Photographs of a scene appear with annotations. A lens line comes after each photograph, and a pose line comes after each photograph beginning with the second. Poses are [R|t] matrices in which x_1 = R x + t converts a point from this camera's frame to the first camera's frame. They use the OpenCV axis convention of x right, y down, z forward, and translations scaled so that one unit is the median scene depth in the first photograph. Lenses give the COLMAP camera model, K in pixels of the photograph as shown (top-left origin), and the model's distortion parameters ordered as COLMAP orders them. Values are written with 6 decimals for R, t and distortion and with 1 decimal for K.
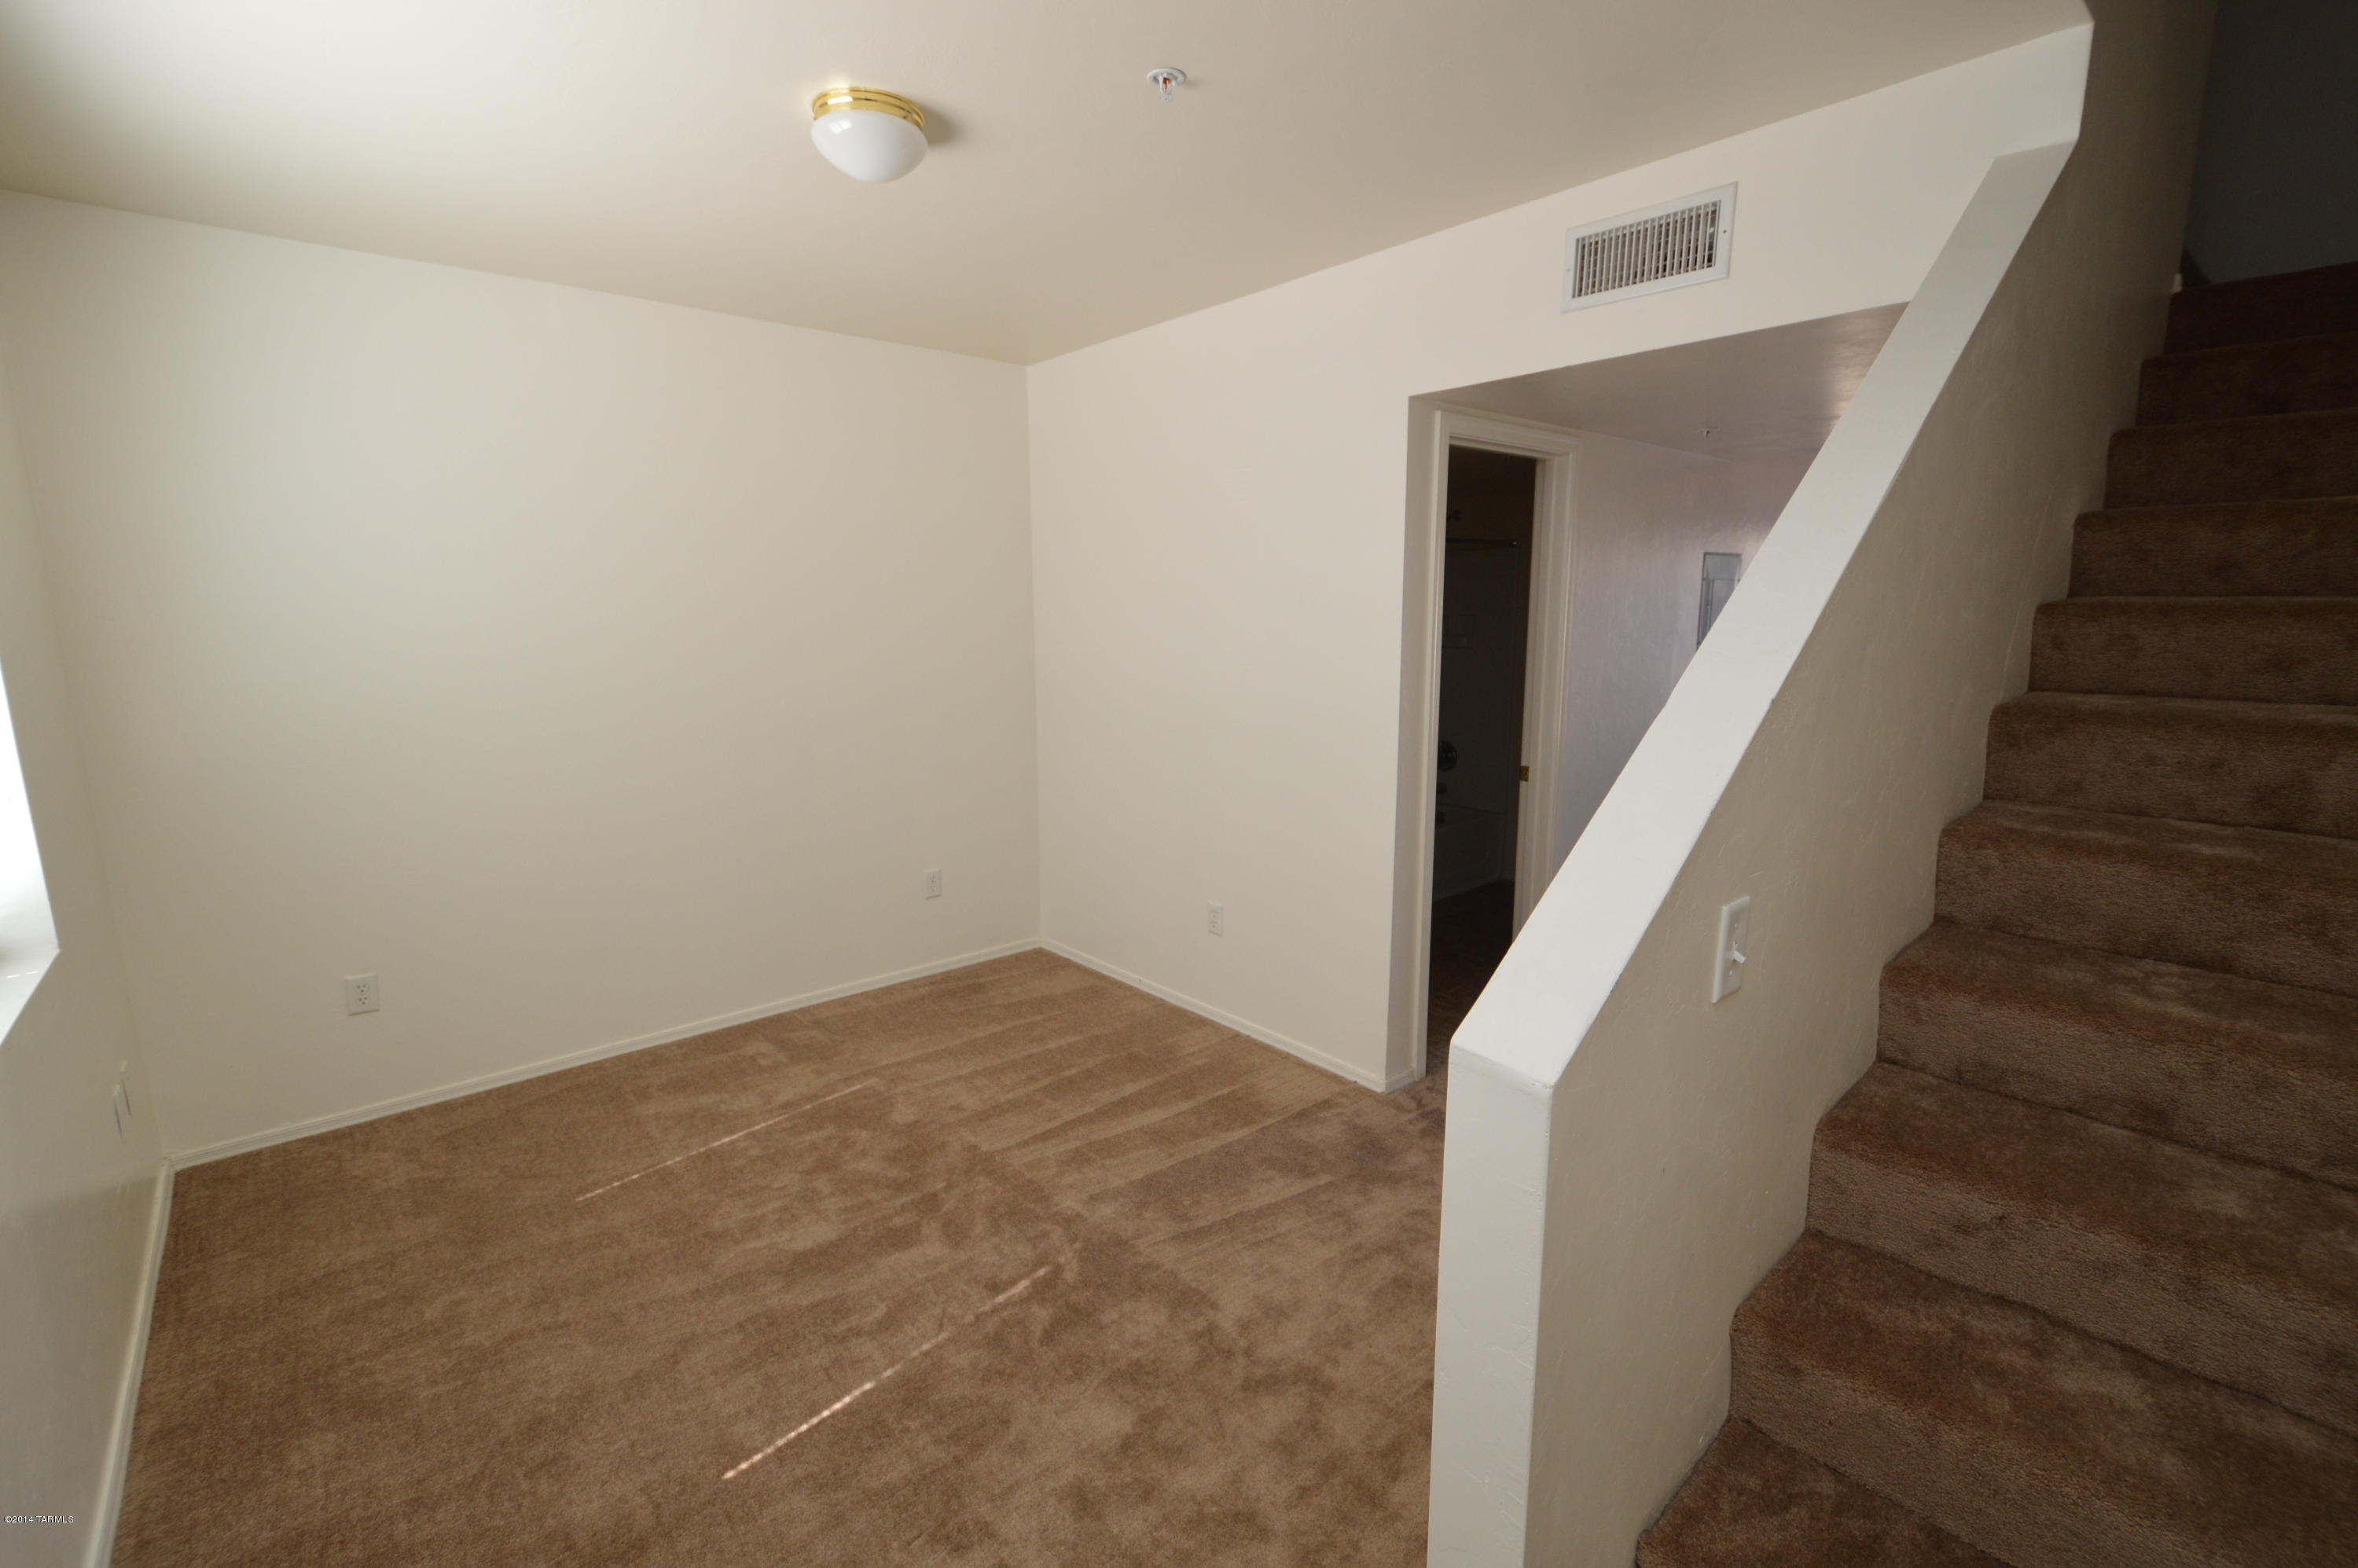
lens RADIAL K [[1034.0, 0, 1179.0], [0, 1034.0, 784.0], [0, 0, 1]] dist [0.000090, 0.000100]
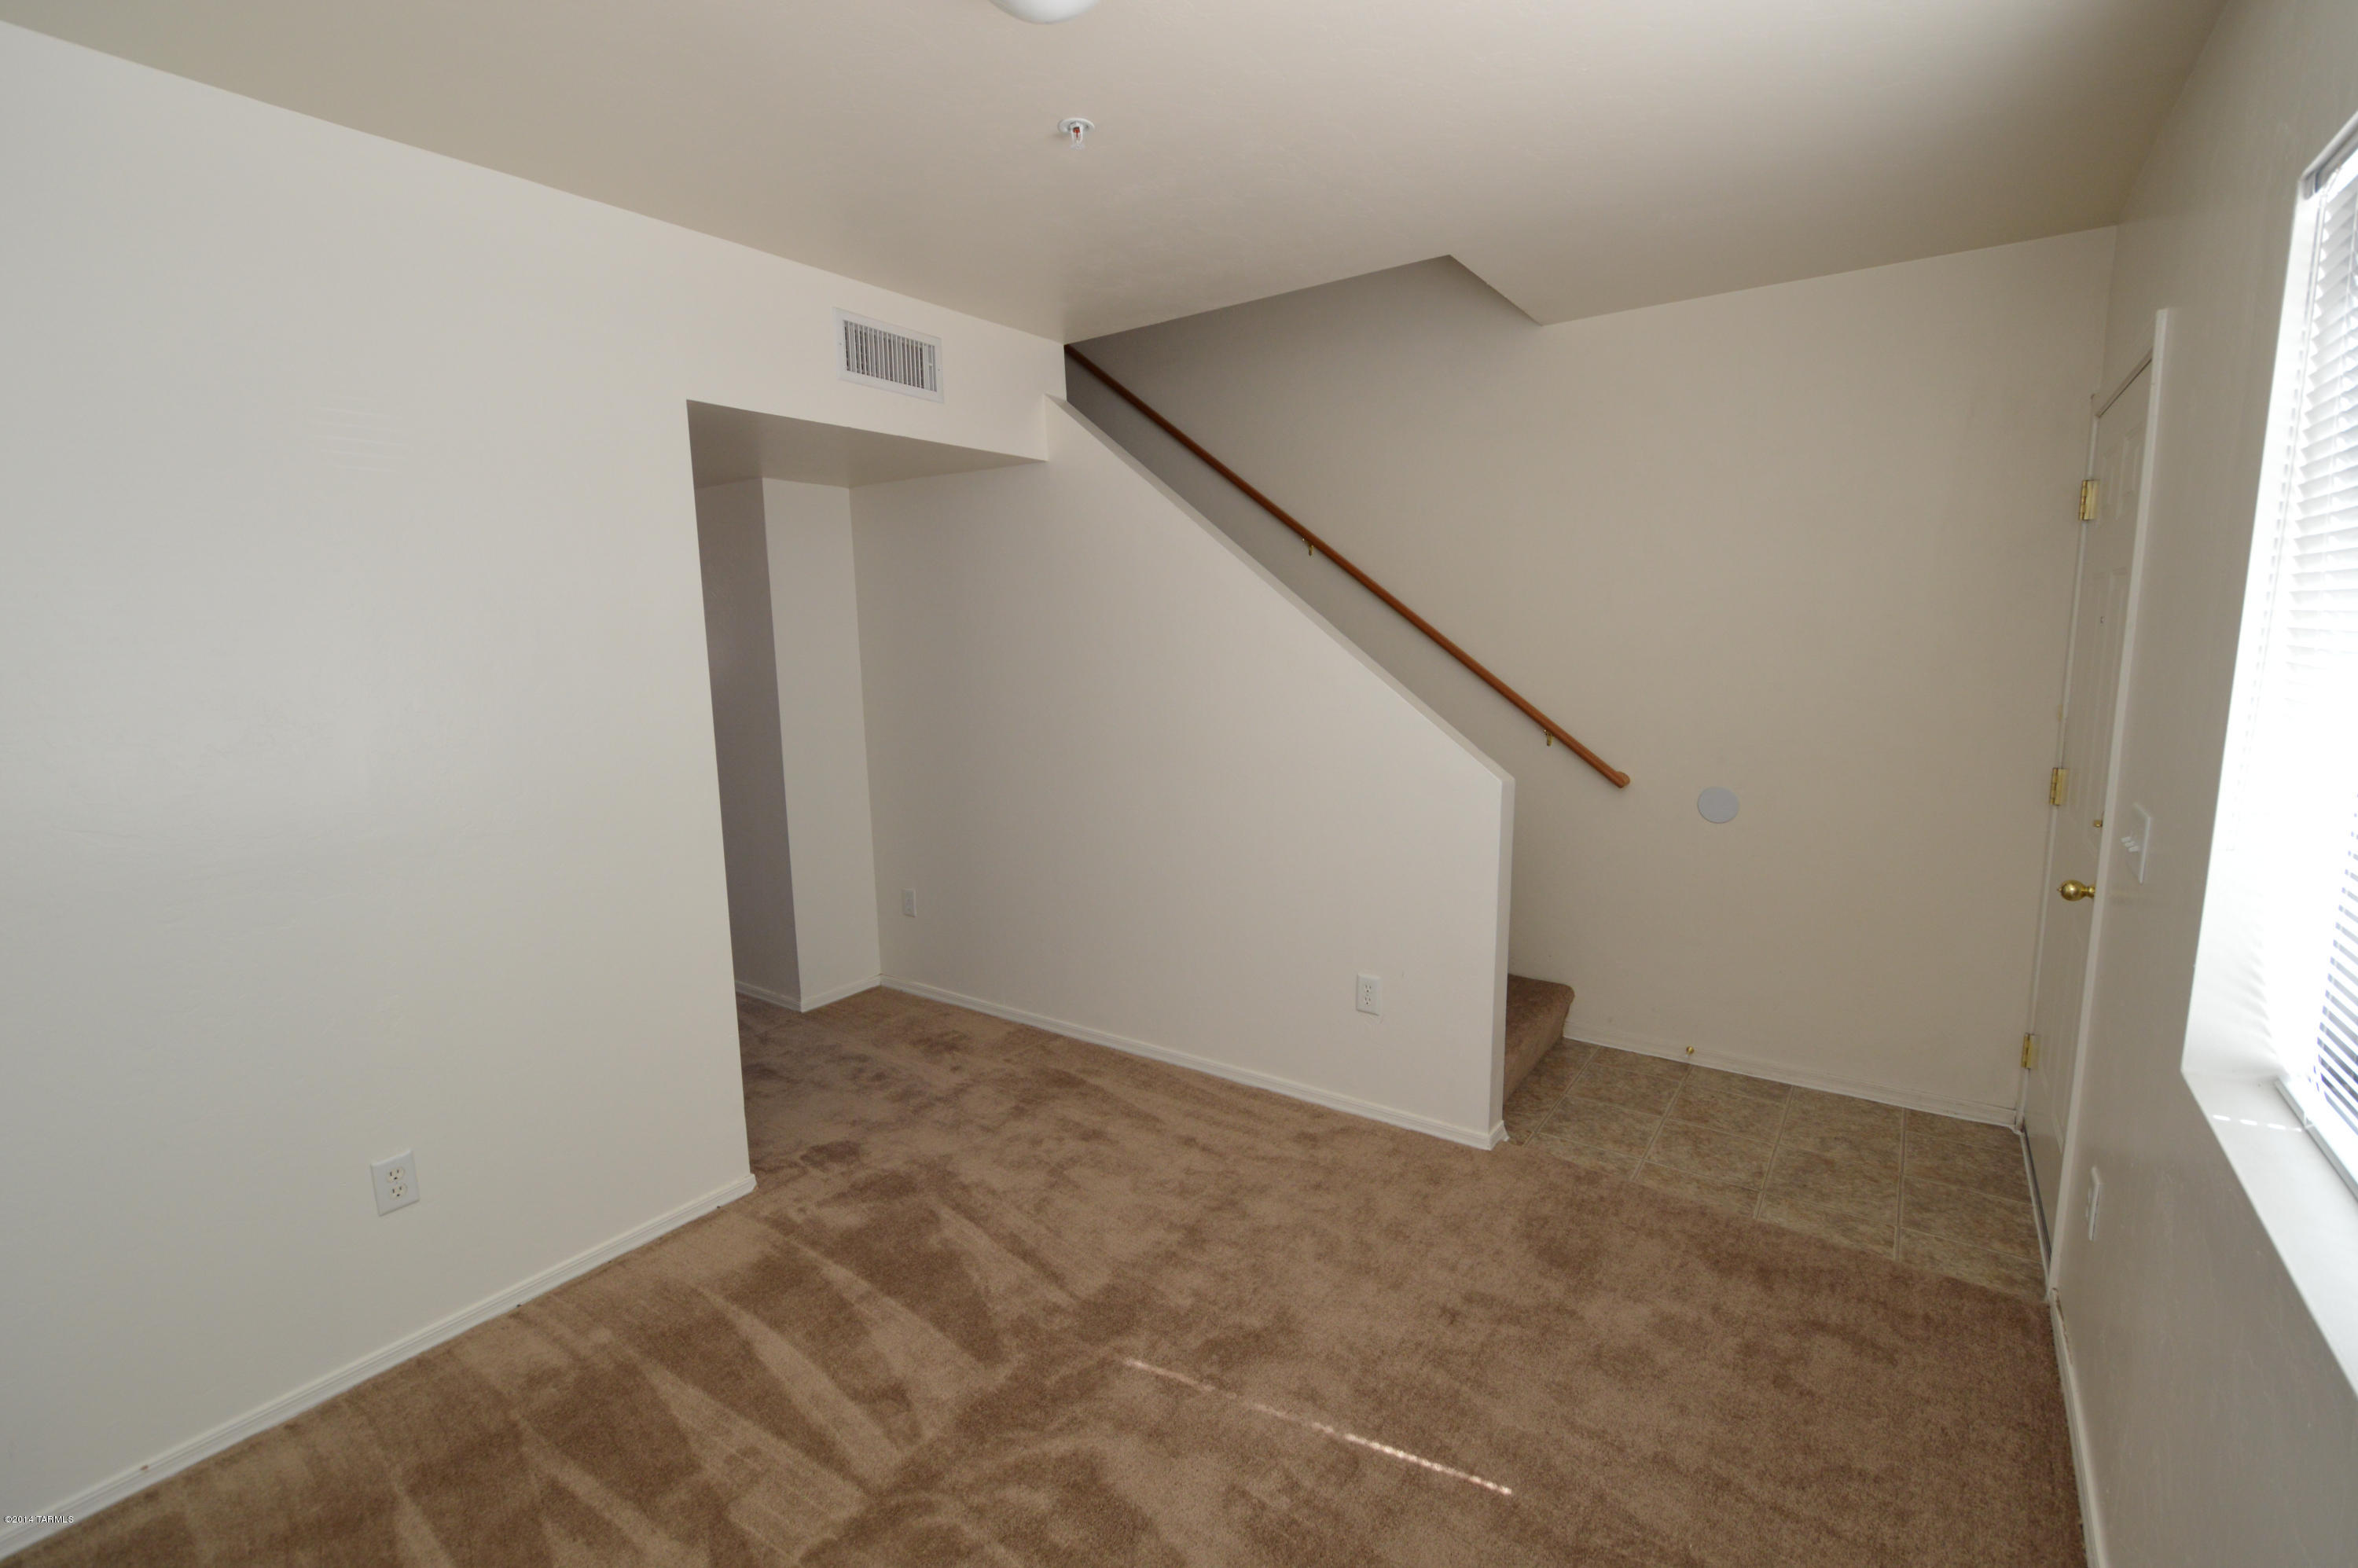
lens RADIAL K [[1034.0, 0, 1179.0], [0, 1034.0, 784.0], [0, 0, 1]] dist [0.000090, 0.000100]
pose [[-0.226709, -0.139588, 0.963908, -0.764310], [0.183733, 0.965778, 0.183072, -0.143131], [-0.956475, 0.218606, -0.193304, 0.837079]]
